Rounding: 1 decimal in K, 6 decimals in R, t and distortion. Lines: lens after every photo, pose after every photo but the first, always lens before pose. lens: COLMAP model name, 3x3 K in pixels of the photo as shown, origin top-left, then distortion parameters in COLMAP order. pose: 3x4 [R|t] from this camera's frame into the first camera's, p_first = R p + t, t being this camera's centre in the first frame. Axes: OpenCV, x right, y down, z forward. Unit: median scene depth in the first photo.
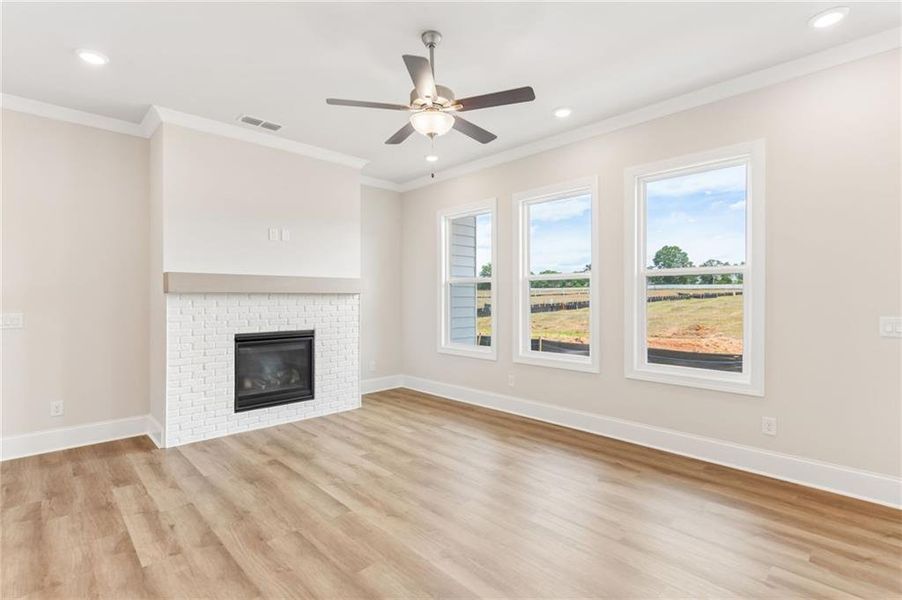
lens RADIAL K [[409.1, 0, 450.9], [0, 409.1, 296.2], [0, 0, 1]] dist [0.009097, 0.000938]
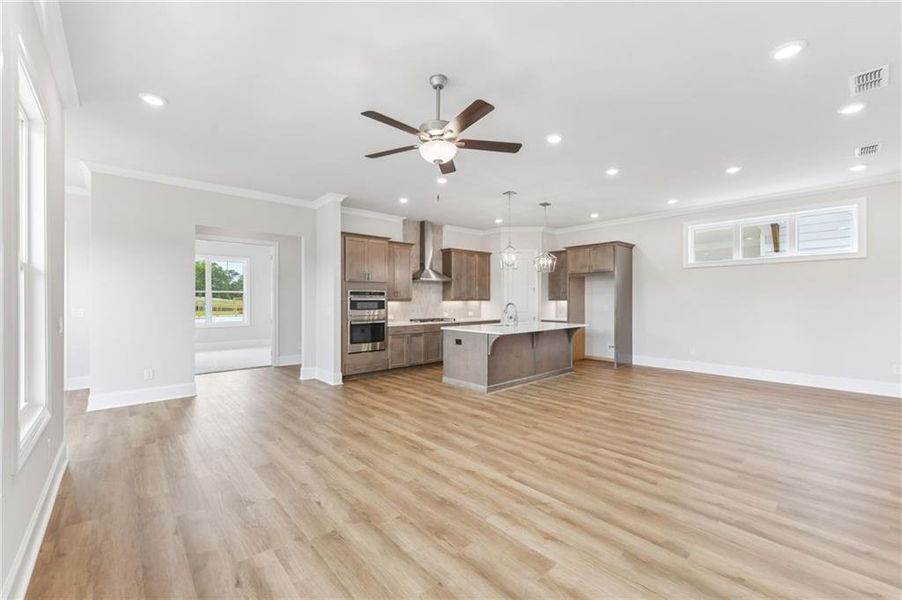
lens RADIAL K [[358.0, 0, 450.9], [0, 358.0, 301.0], [0, 0, 1]] dist [0.015099, 0.001557]
pose [[-0.999191, 0.001558, 0.040174, -0.078811], [0.001569, 0.999999, 0.000243, 0.004158], [-0.040174, 0.000306, -0.999193, 1.311525]]
